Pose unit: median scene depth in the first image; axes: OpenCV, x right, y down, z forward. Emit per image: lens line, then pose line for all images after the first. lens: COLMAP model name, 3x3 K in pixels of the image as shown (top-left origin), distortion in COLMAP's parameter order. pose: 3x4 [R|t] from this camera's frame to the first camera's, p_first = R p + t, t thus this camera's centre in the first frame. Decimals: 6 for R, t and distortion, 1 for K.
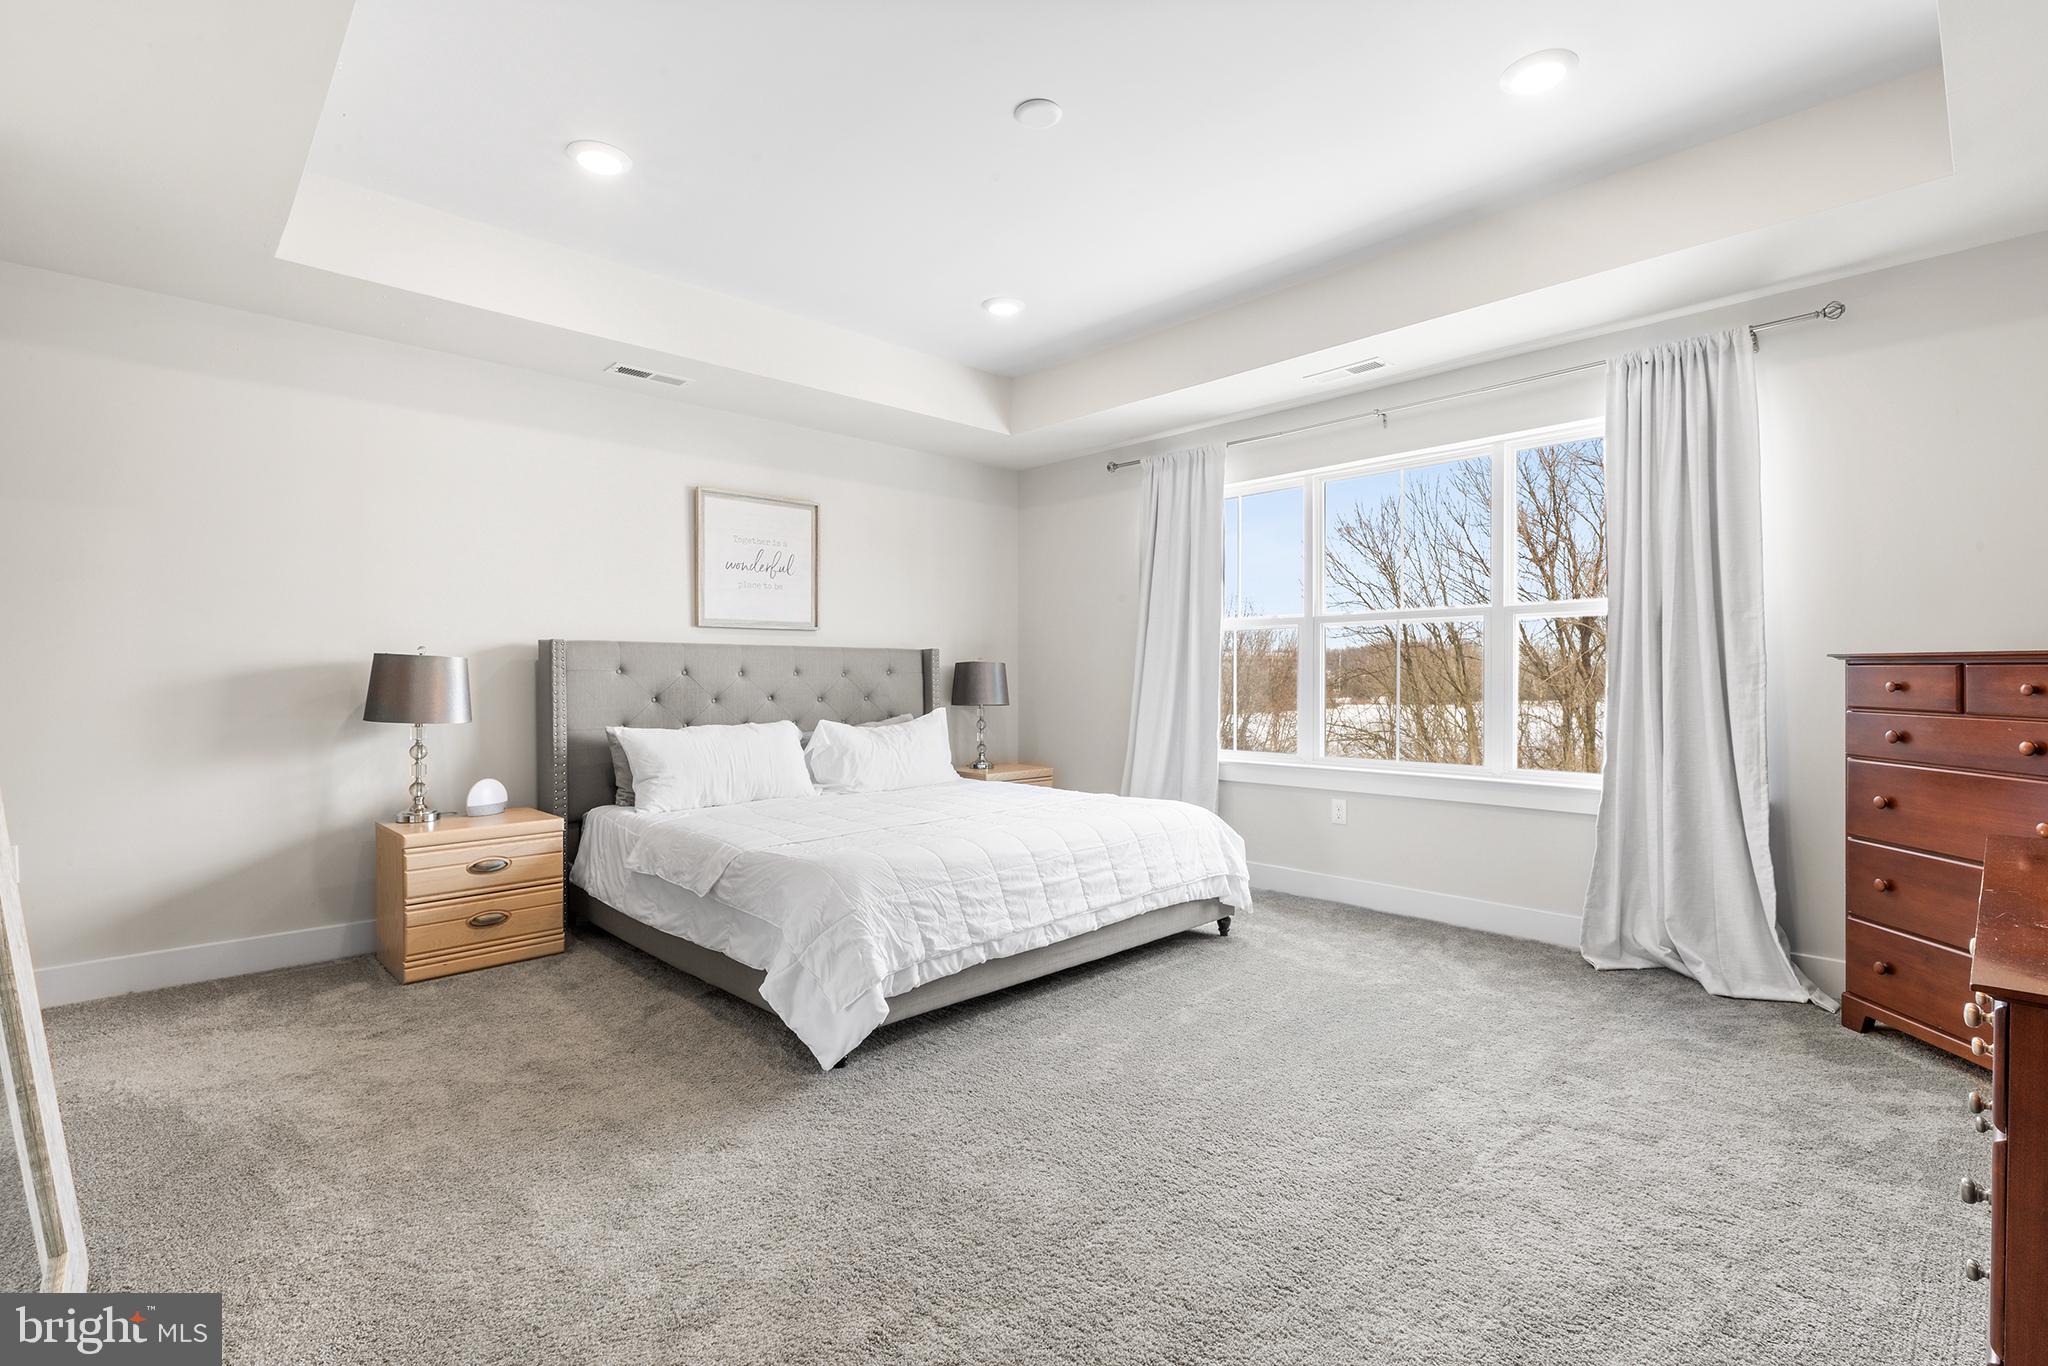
lens RADIAL K [[925.6, 0, 1024.0], [0, 925.6, 683.0], [0, 0, 1]] dist [-0.000666, -0.000163]
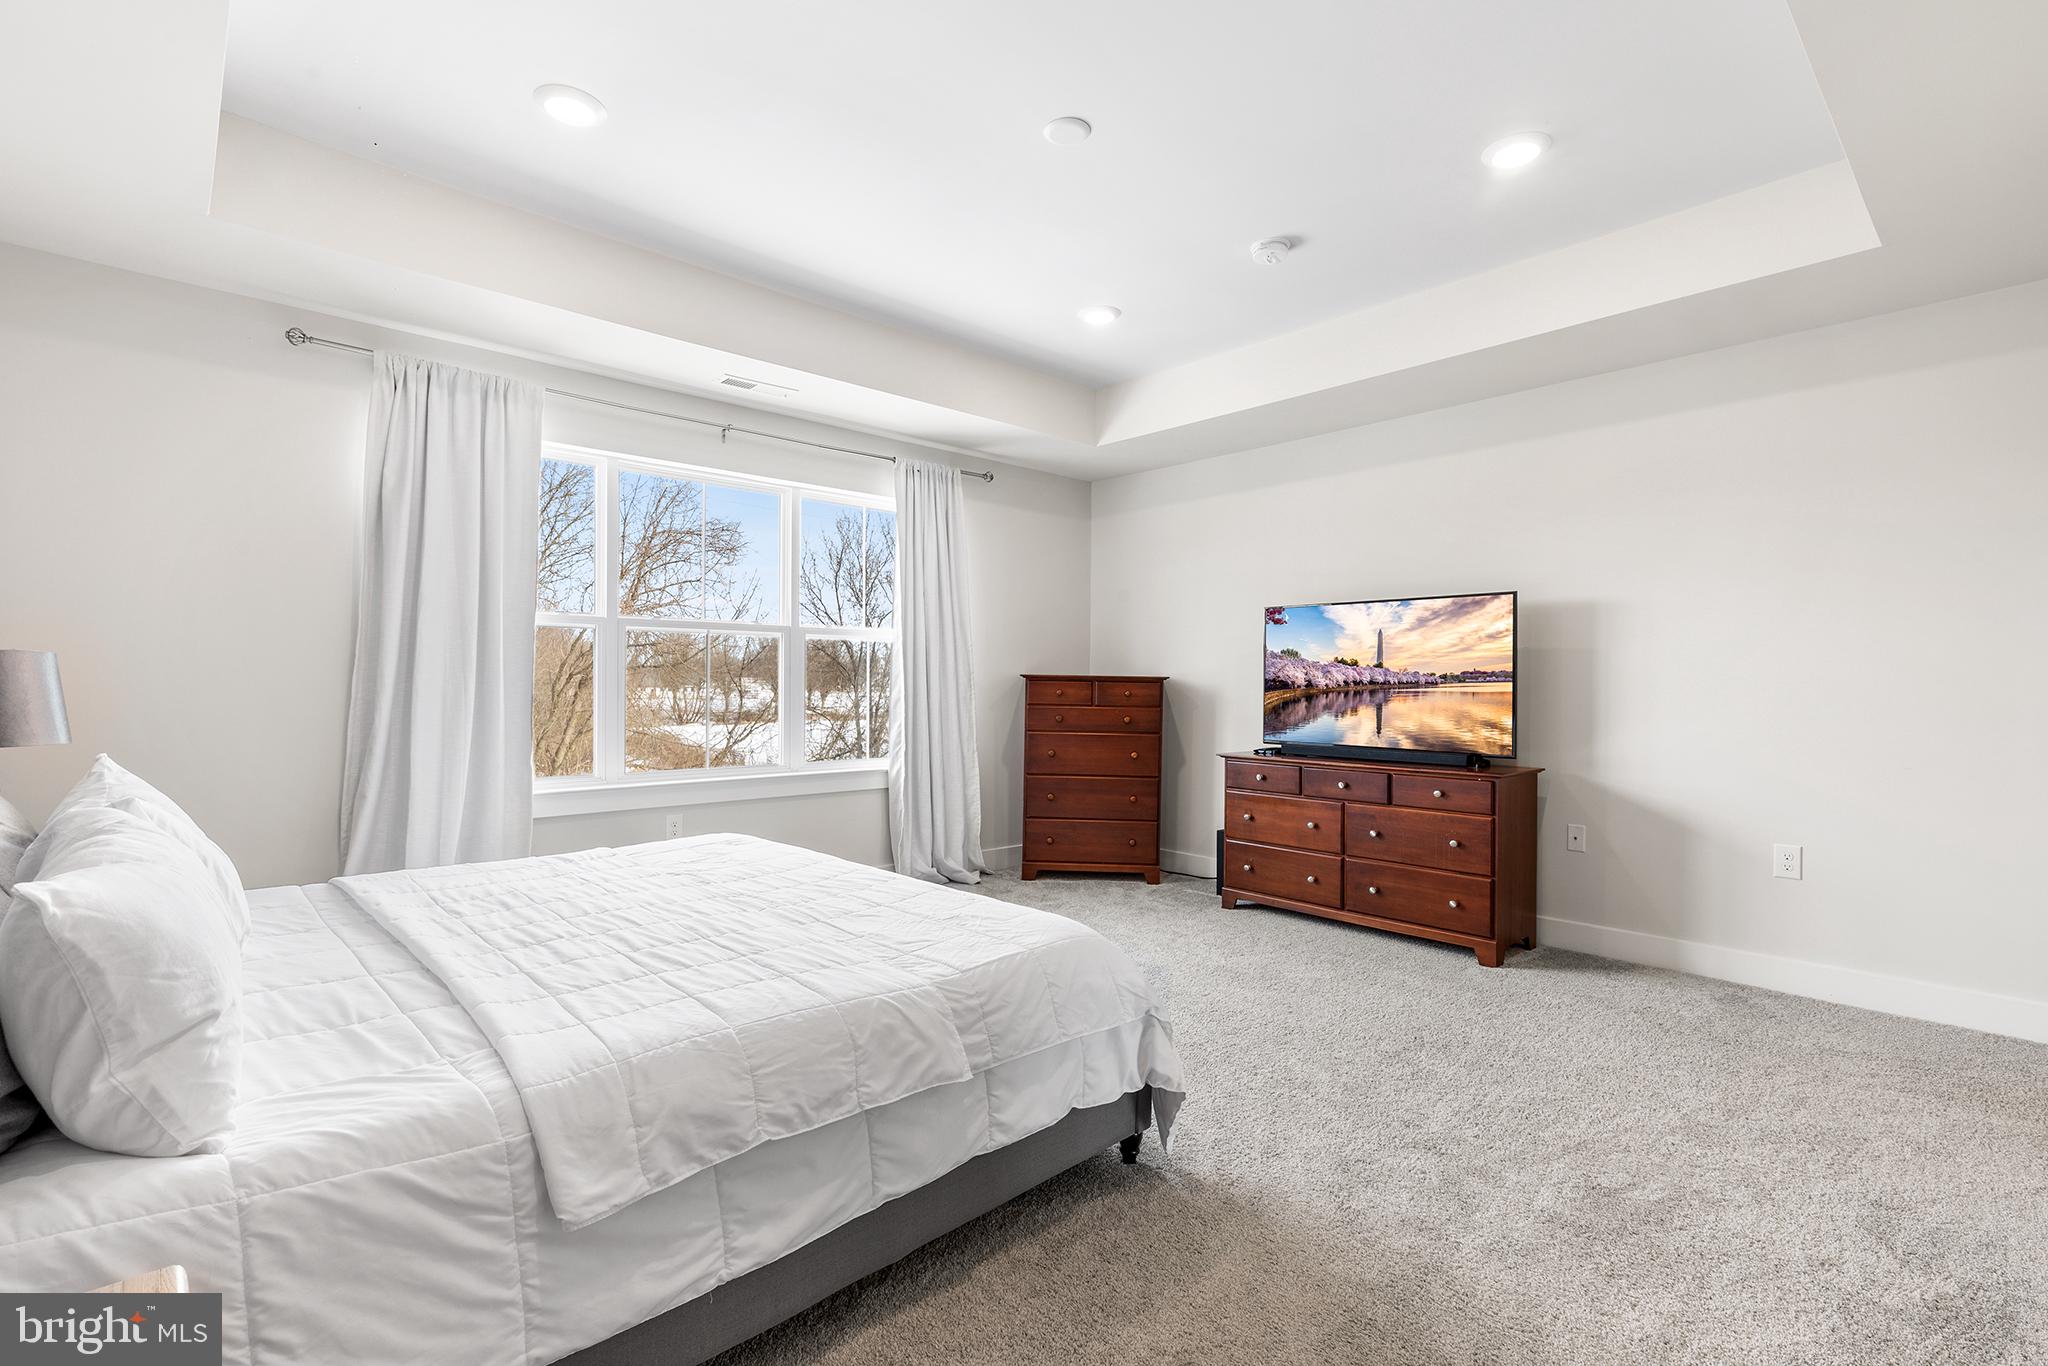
lens RADIAL K [[927.6, 0, 1024.0], [0, 927.6, 683.0], [0, 0, 1]] dist [0.003820, 0.000626]
pose [[0.021767, -0.000136, 0.999763, -0.774306], [-0.001079, 0.999999, 0.000159, -0.013548], [-0.999762, -0.001082, 0.021767, 0.793825]]
